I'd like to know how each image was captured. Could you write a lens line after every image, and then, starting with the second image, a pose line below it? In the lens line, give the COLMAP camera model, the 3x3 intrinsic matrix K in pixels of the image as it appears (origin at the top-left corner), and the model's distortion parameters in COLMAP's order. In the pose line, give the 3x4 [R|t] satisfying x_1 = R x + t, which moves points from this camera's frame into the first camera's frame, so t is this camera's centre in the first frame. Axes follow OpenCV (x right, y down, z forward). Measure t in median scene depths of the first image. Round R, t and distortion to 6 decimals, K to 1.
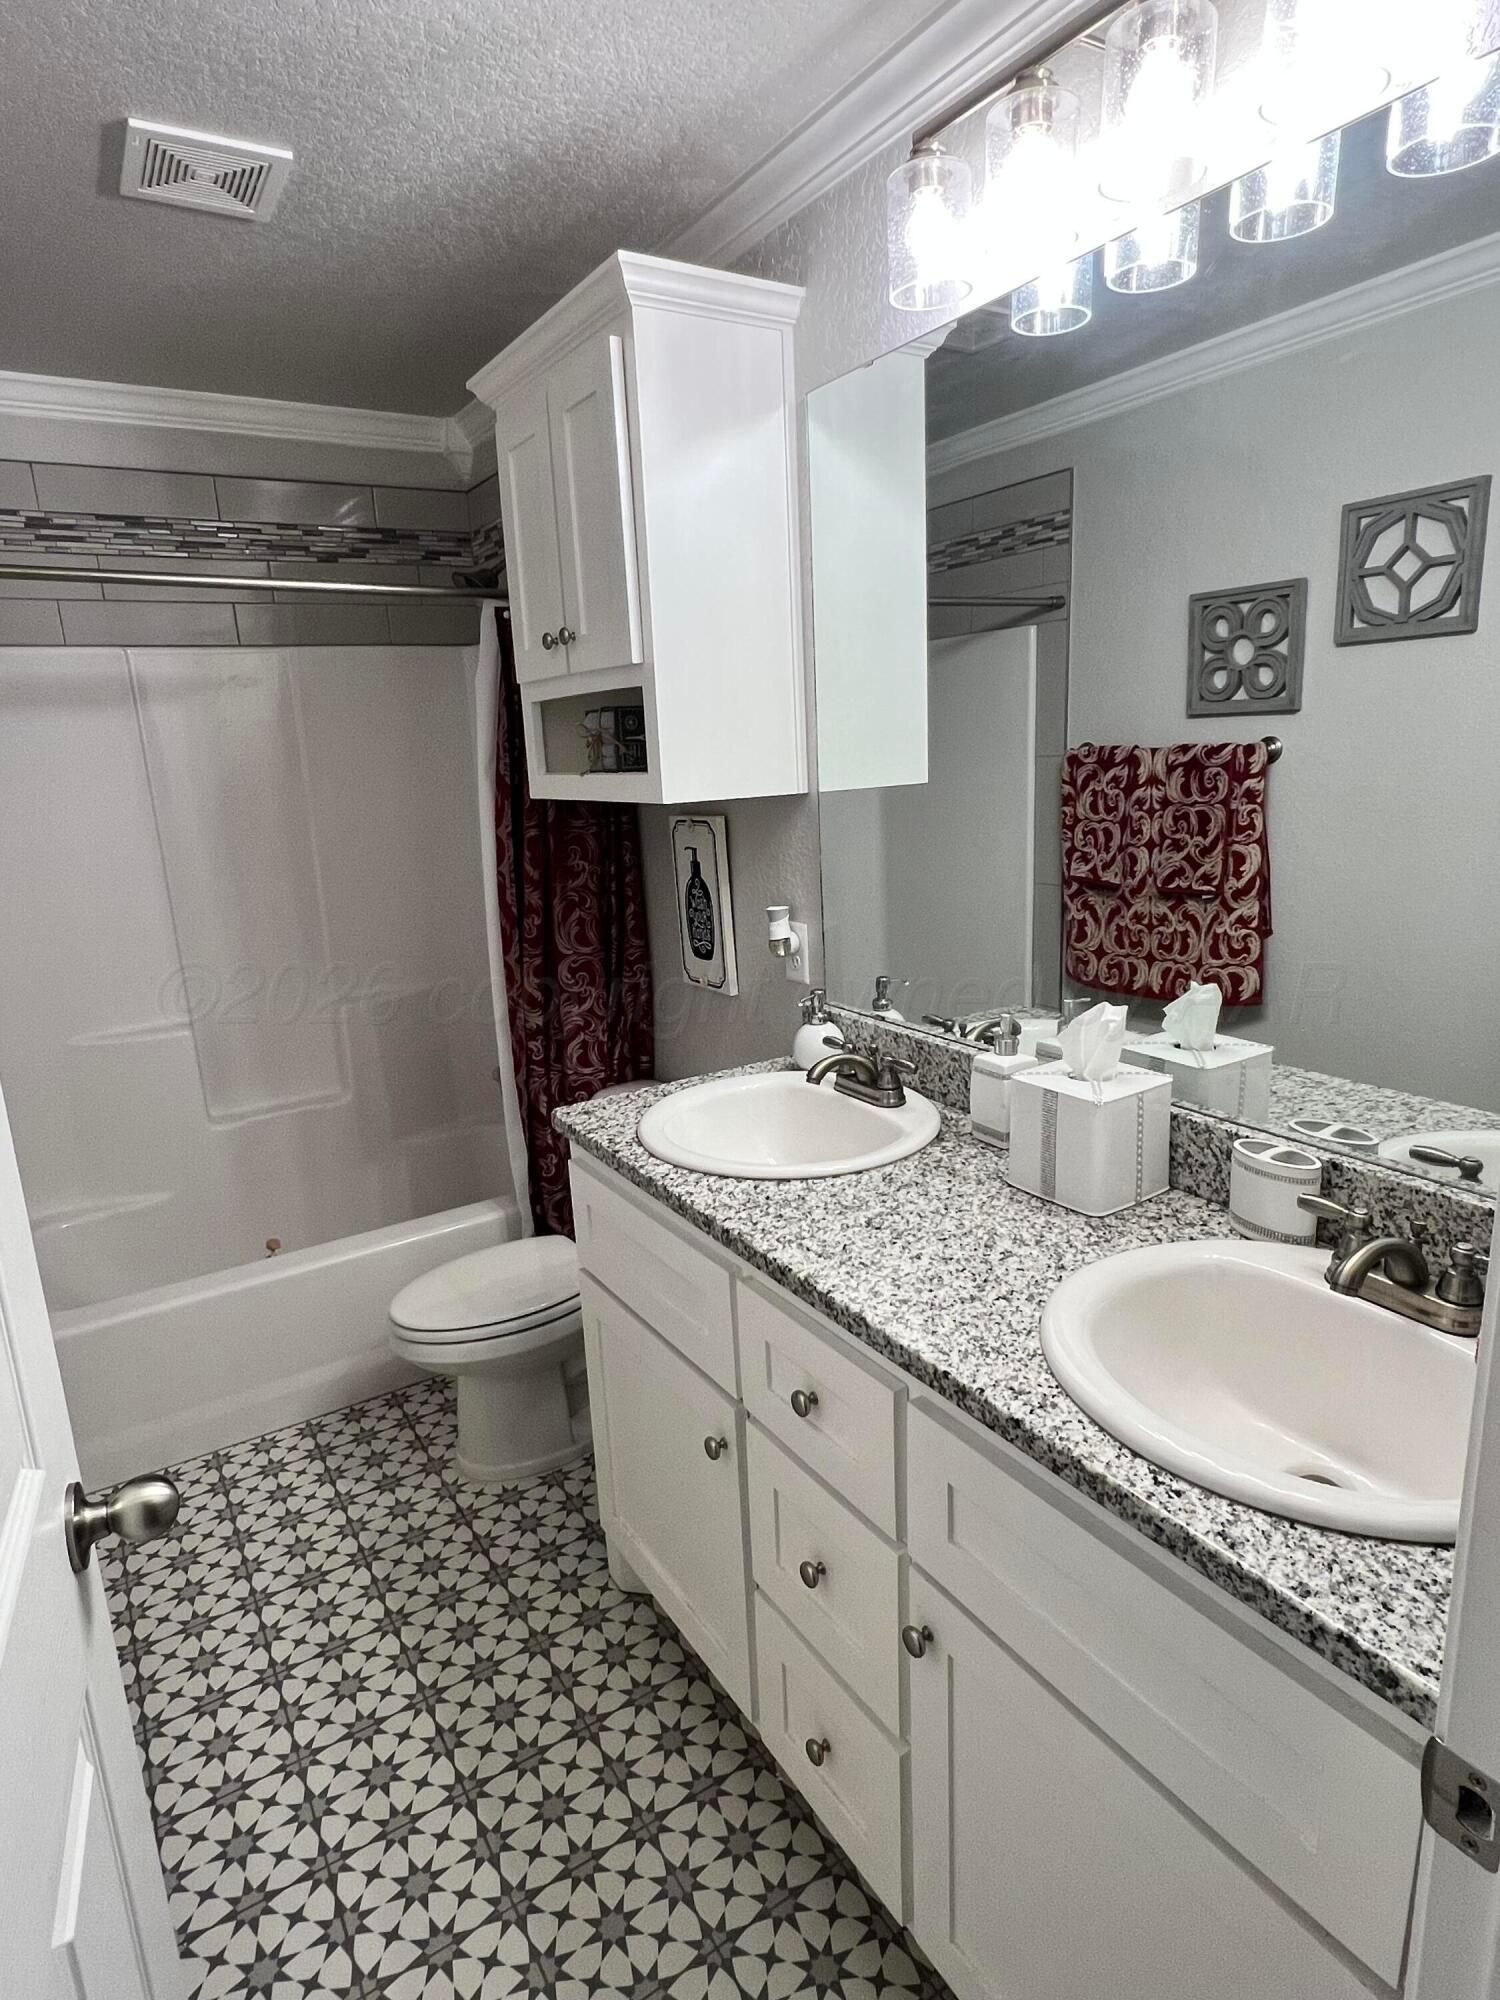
lens RADIAL K [[1135.1, 0, 750.0], [0, 1135.1, 1000.0], [0, 0, 1]] dist [-0.005810, -0.001984]
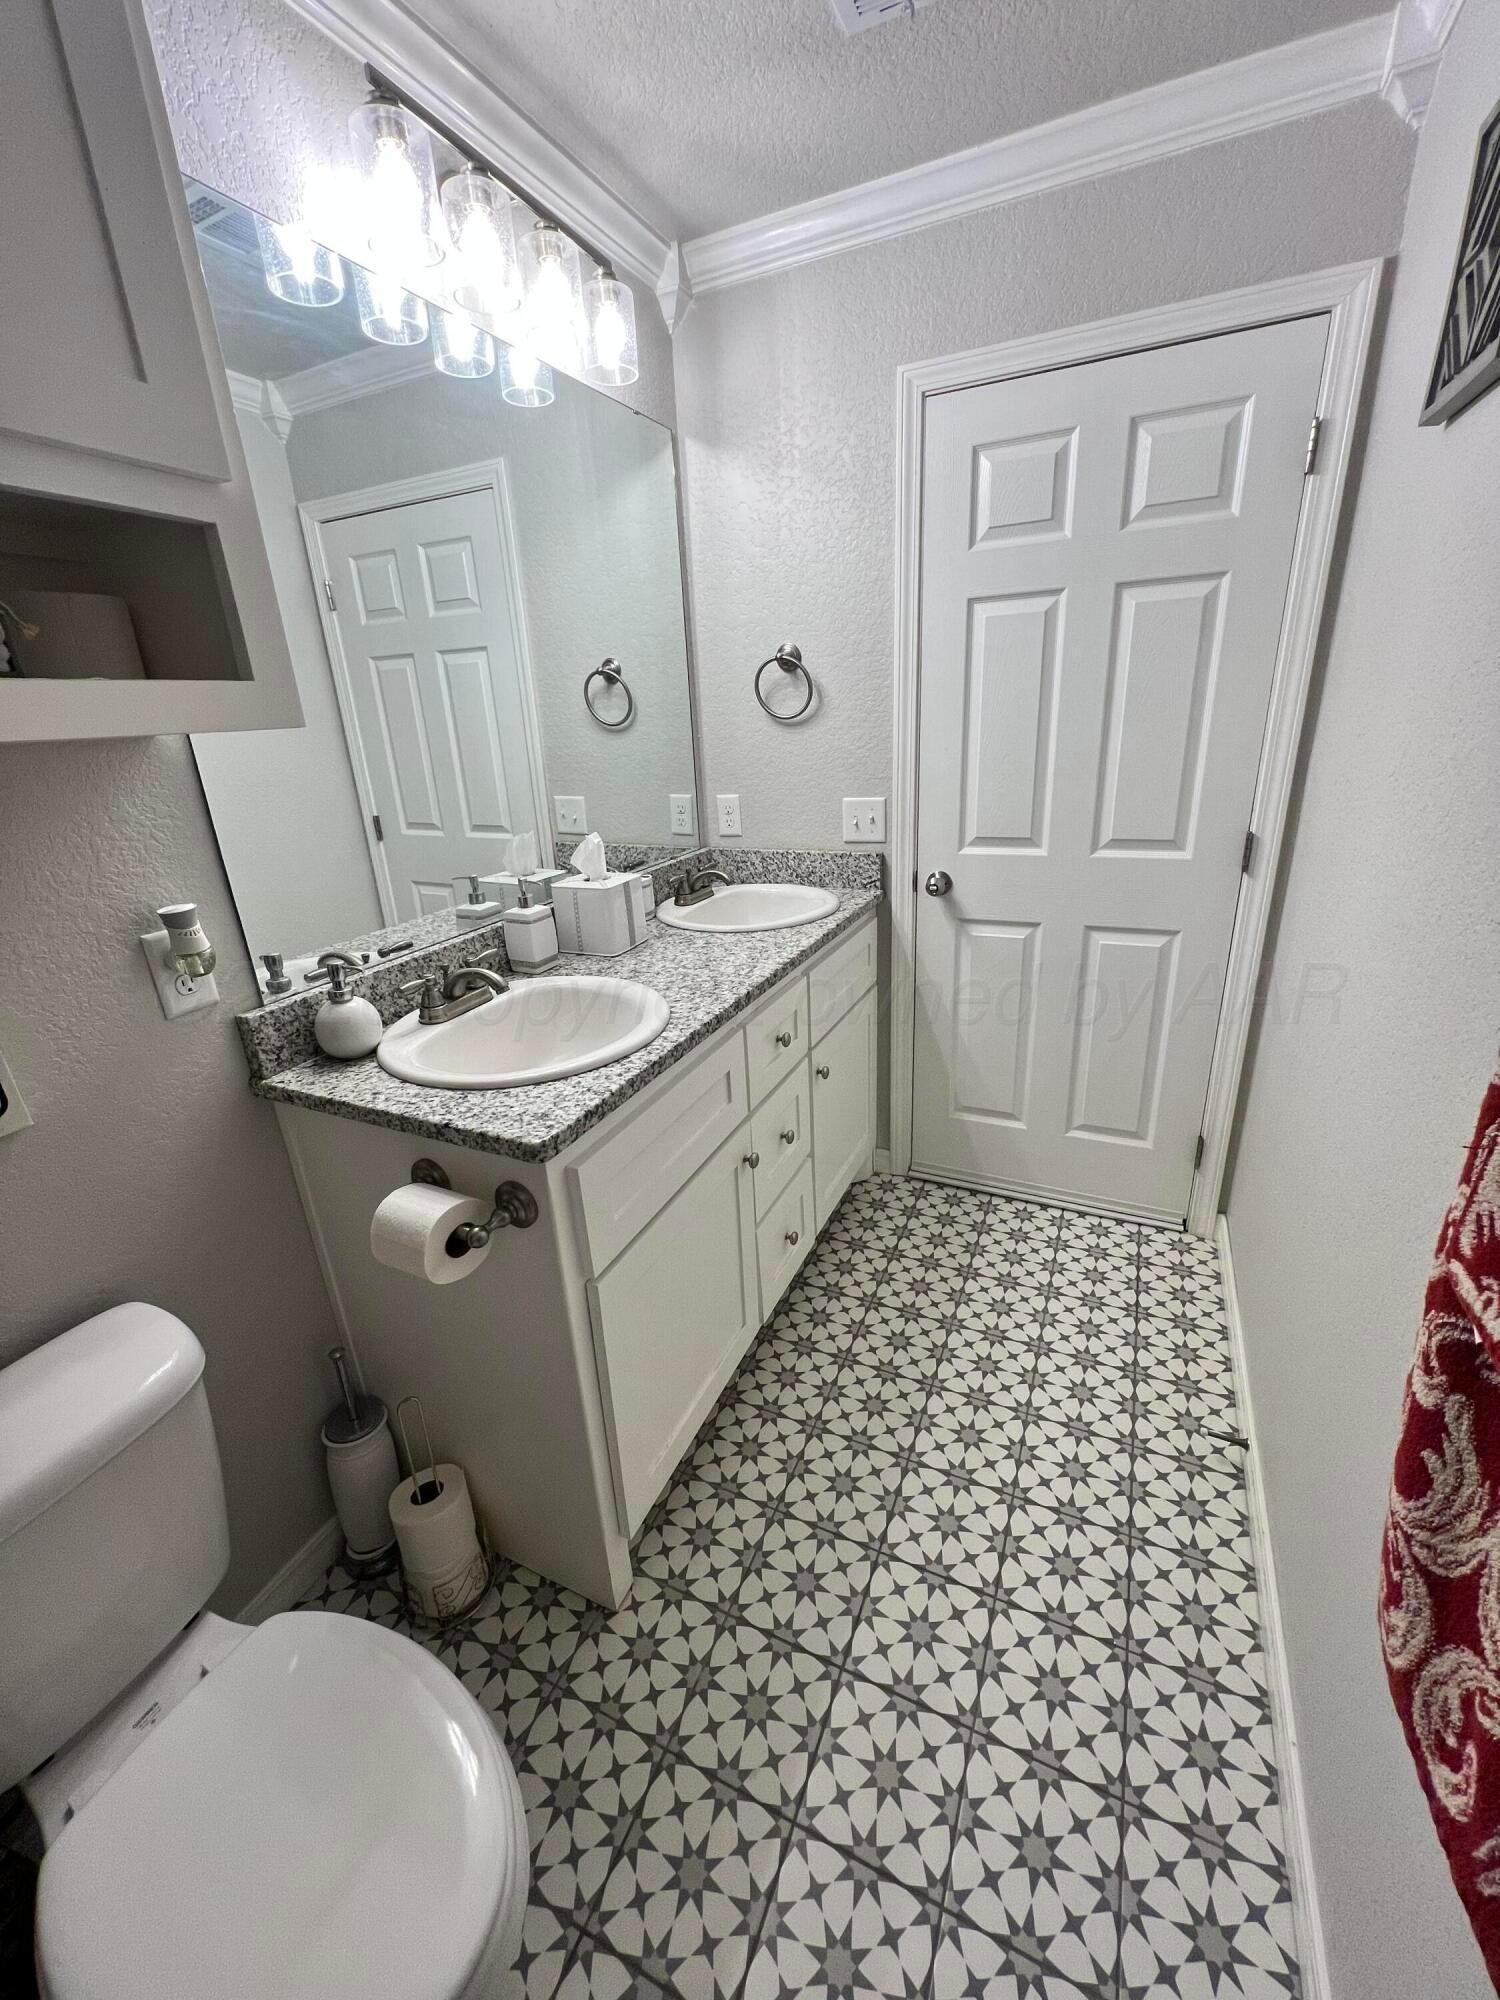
lens RADIAL K [[825.9, 0, 750.0], [0, 825.9, 1000.0], [0, 0, 1]] dist [-0.001000, -0.000094]
pose [[-0.547794, -0.212217, 0.809250, -0.885527], [0.257377, 0.877633, 0.404373, -0.221324], [-0.796039, 0.429796, -0.426142, 1.442607]]
